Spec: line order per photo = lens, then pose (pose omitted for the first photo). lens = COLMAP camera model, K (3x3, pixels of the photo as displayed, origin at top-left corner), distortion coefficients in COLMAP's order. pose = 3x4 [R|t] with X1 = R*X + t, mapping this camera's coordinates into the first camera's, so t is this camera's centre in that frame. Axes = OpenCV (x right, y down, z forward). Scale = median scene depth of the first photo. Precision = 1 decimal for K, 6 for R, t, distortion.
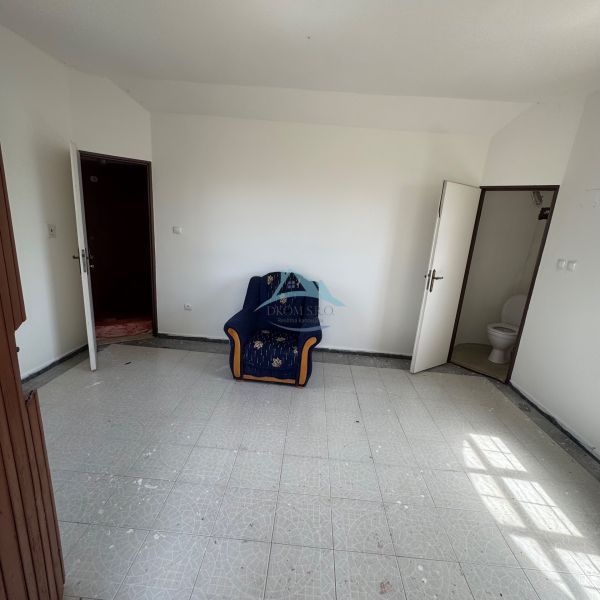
lens RADIAL K [[319.9, 0, 300.0], [0, 319.9, 300.0], [0, 0, 1]] dist [-0.000921, 0.000625]
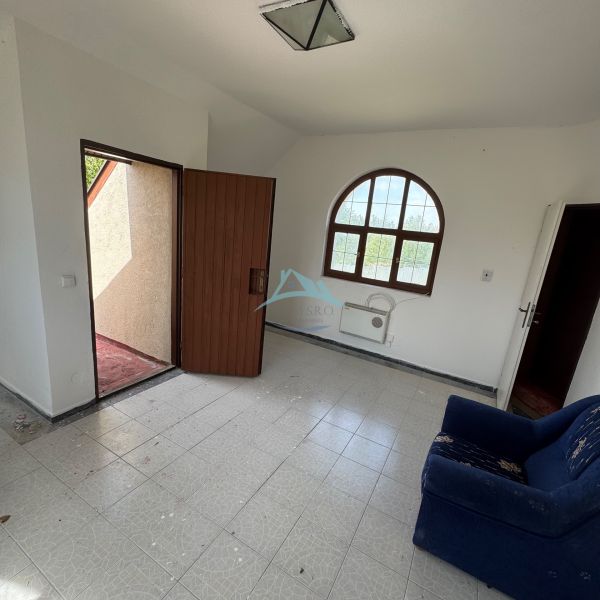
lens RADIAL K [[319.9, 0, 300.0], [0, 319.9, 300.0], [0, 0, 1]] dist [-0.000921, 0.000625]
pose [[-0.436146, 0.096097, -0.894730, 0.911077], [-0.343239, 0.901347, 0.264123, -0.321684], [0.831843, 0.422303, -0.360135, 1.354777]]
